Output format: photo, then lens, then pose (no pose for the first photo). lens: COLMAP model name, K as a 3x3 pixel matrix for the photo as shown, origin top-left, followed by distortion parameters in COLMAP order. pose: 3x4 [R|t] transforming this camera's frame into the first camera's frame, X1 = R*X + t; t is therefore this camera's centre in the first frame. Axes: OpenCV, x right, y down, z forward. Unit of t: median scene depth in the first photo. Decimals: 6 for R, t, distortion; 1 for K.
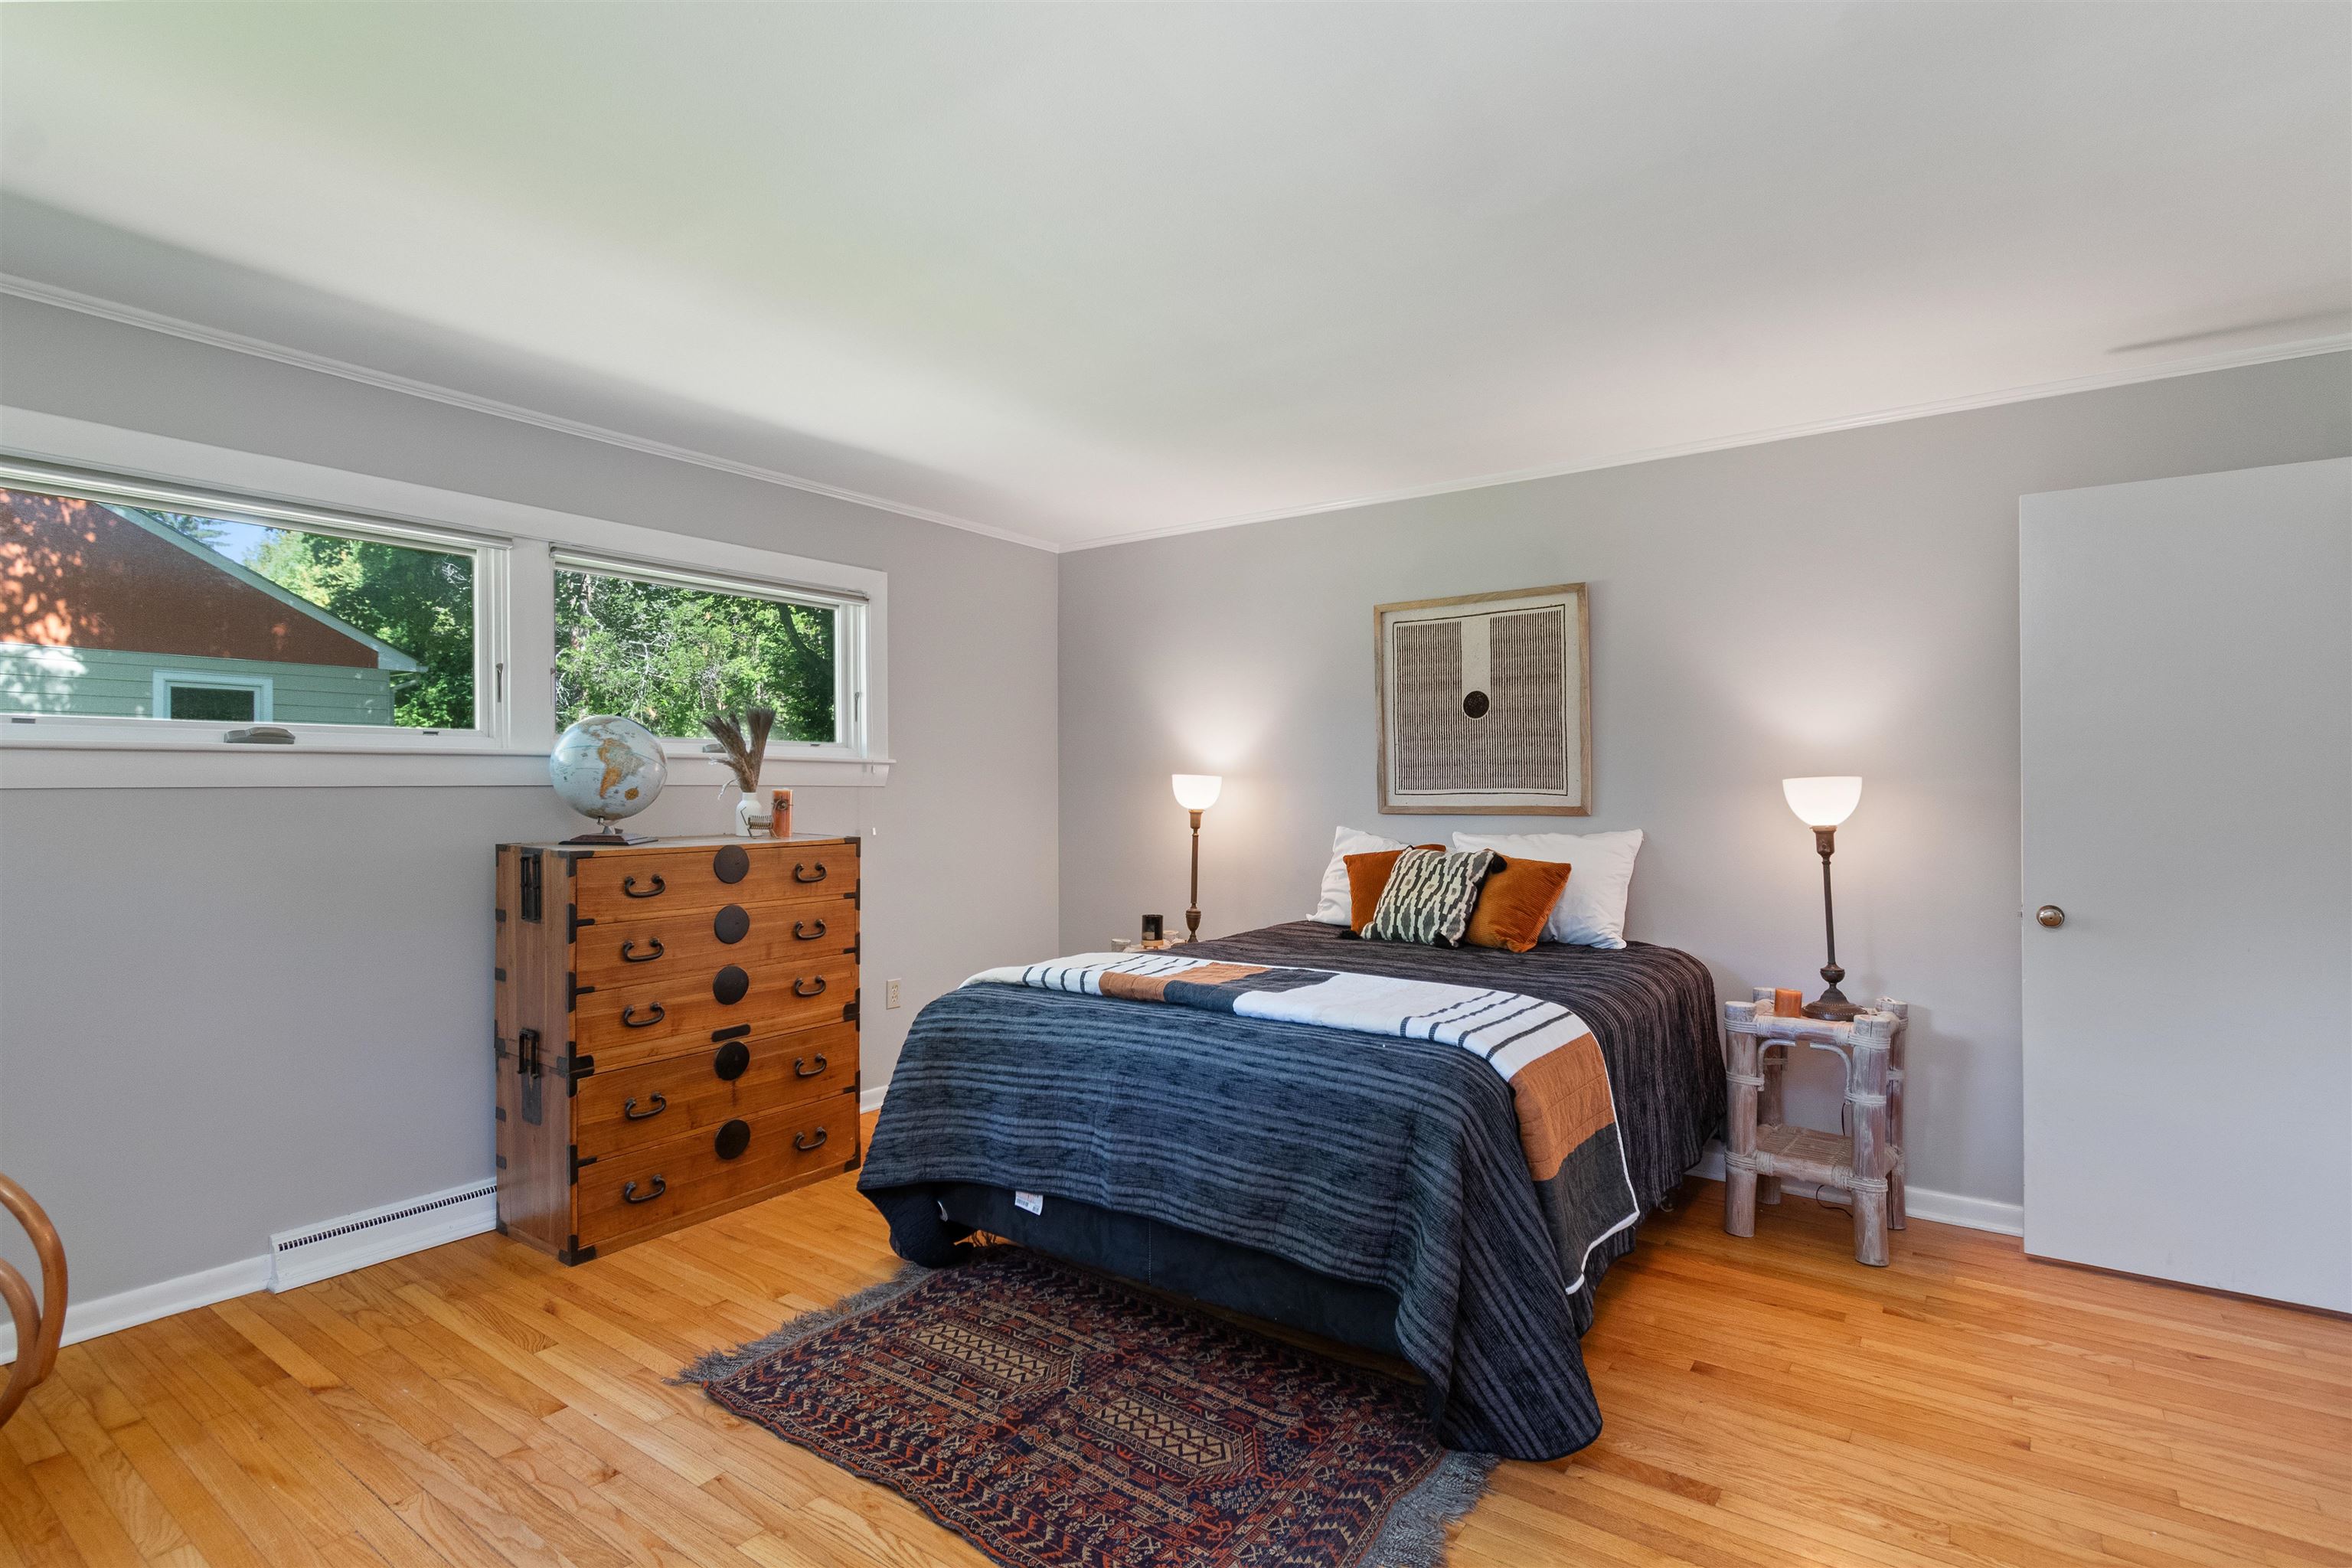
lens RADIAL K [[1160.4, 0, 1228.6], [0, 1160.4, 775.2], [0, 0, 1]] dist [0.003748, -0.005235]
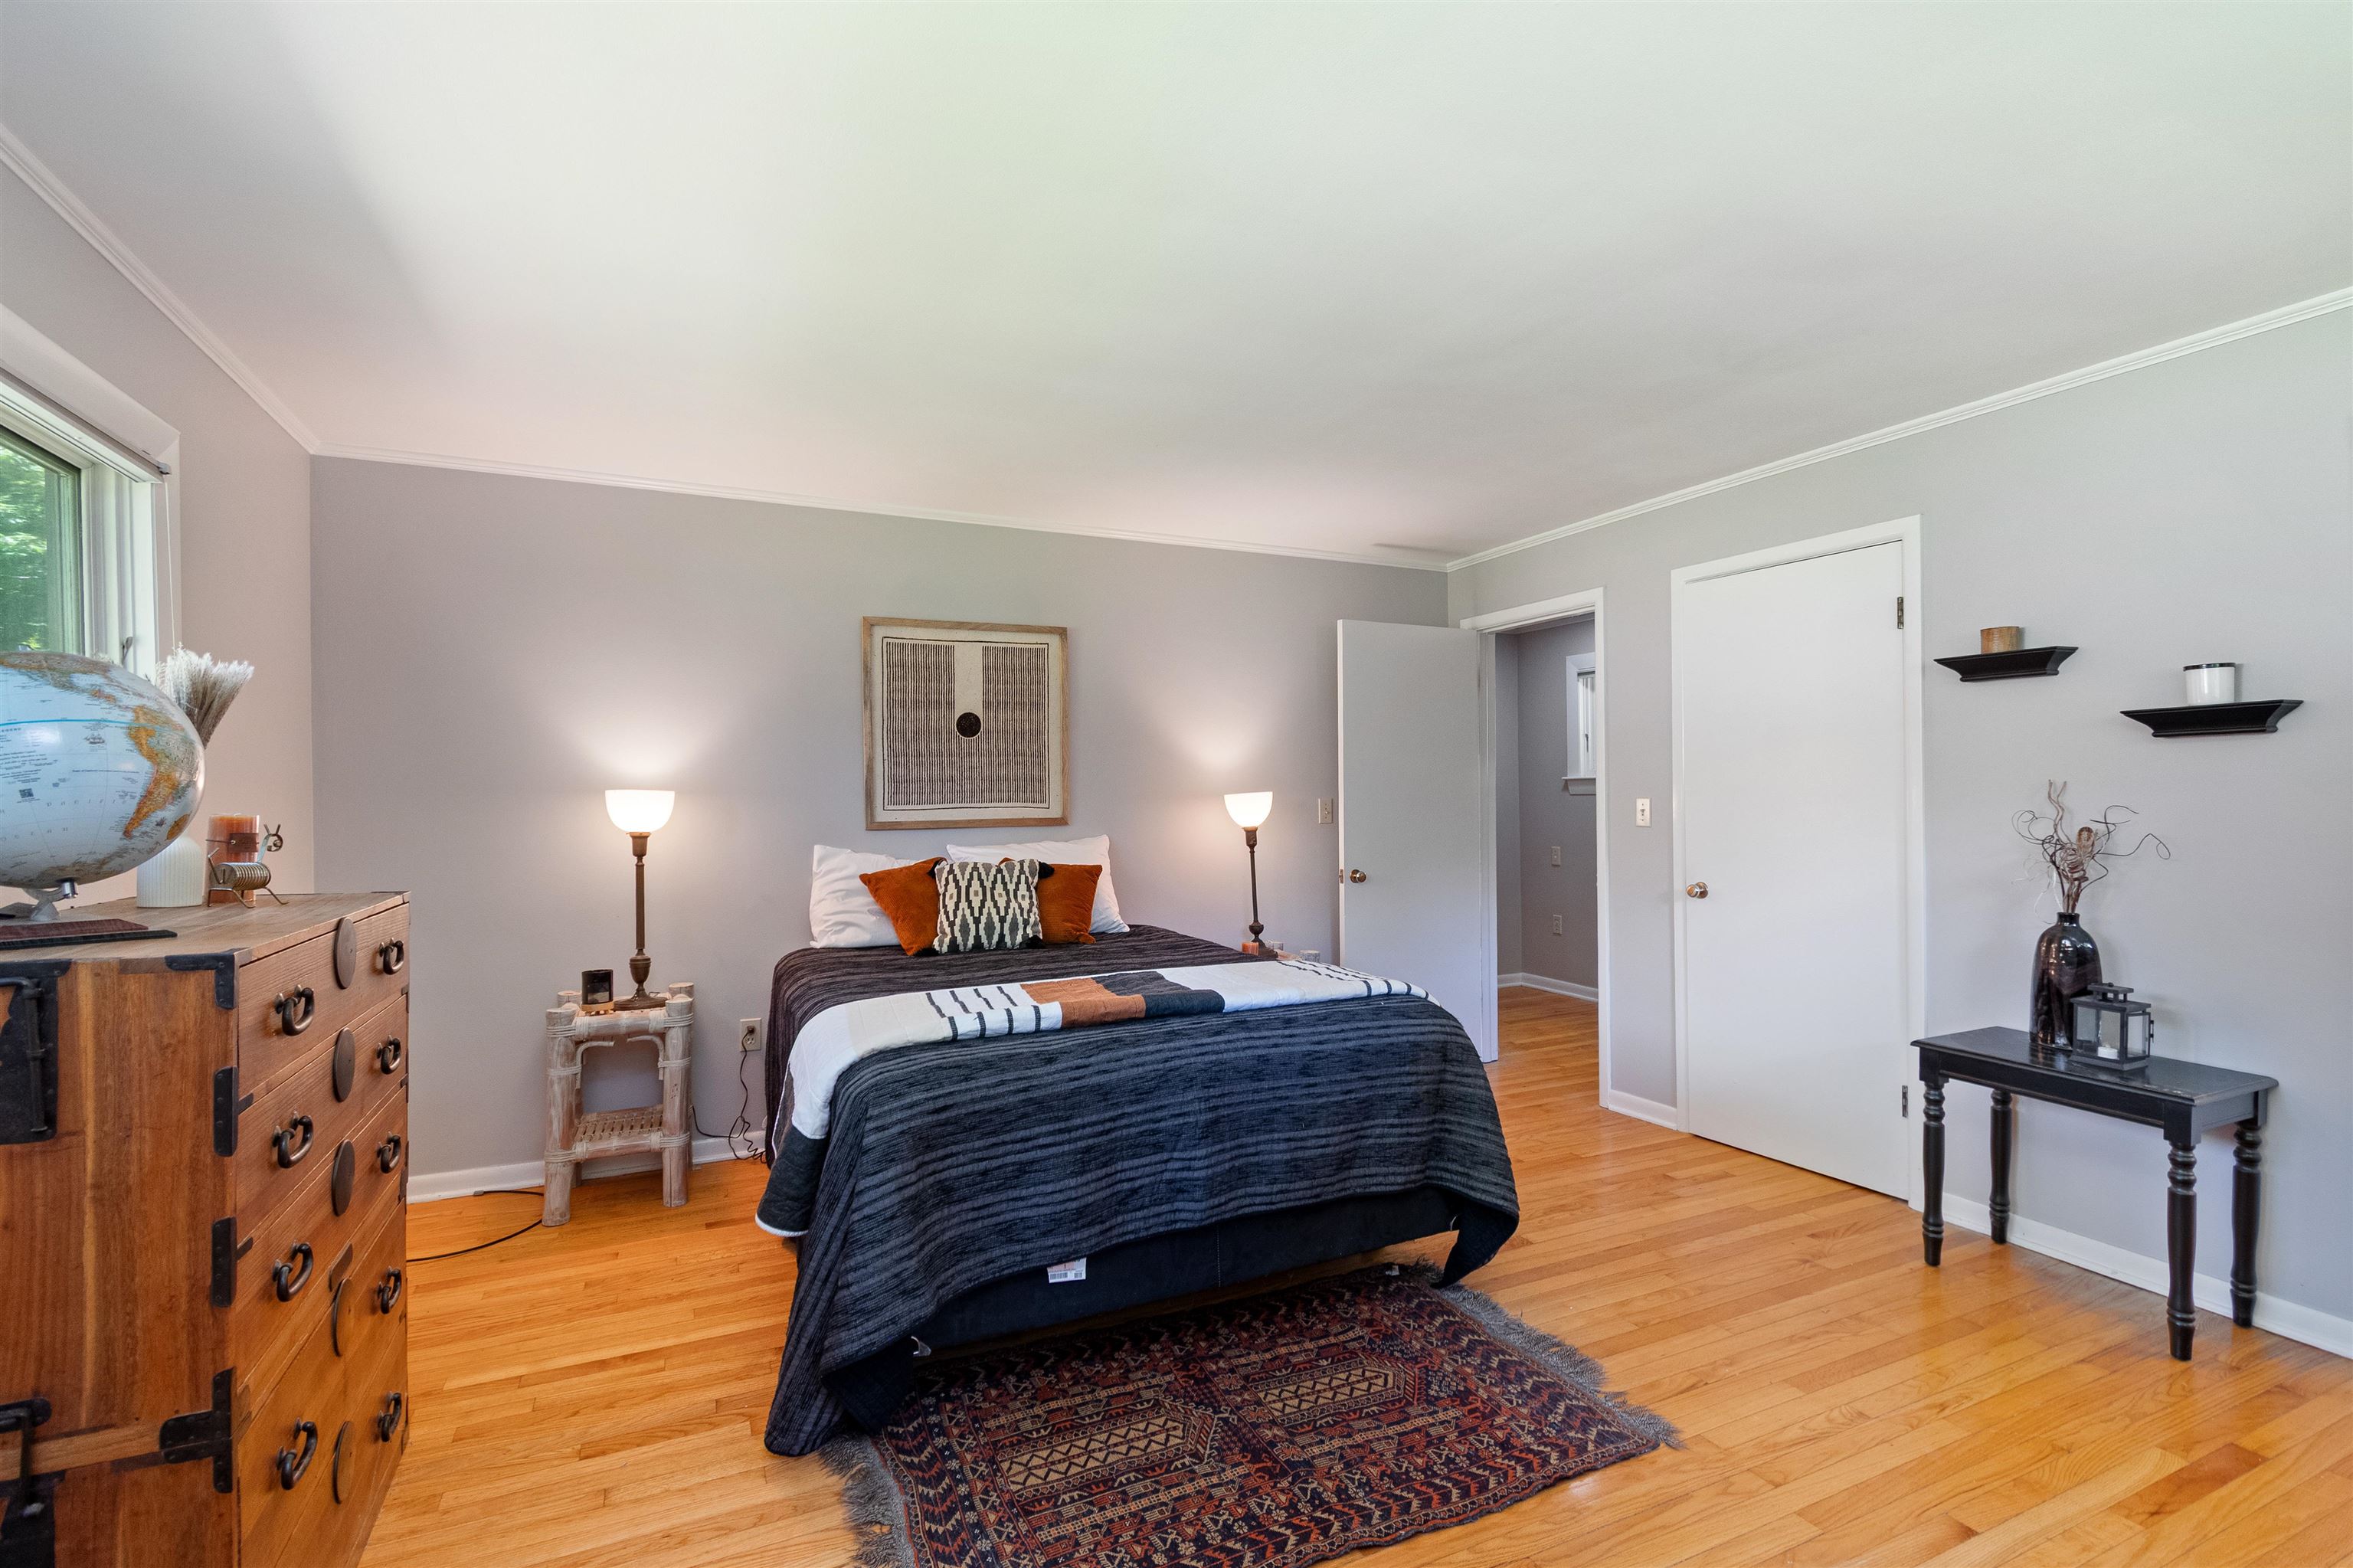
lens RADIAL K [[1048.5, 0, 1208.8], [0, 1048.5, 794.5], [0, 0, 1]] dist [0.001060, -0.001332]
pose [[0.493949, -0.001206, 0.869490, -0.688439], [-0.000176, 0.999999, 0.001488, 0.002720], [-0.869491, -0.000888, 0.493949, 0.433712]]
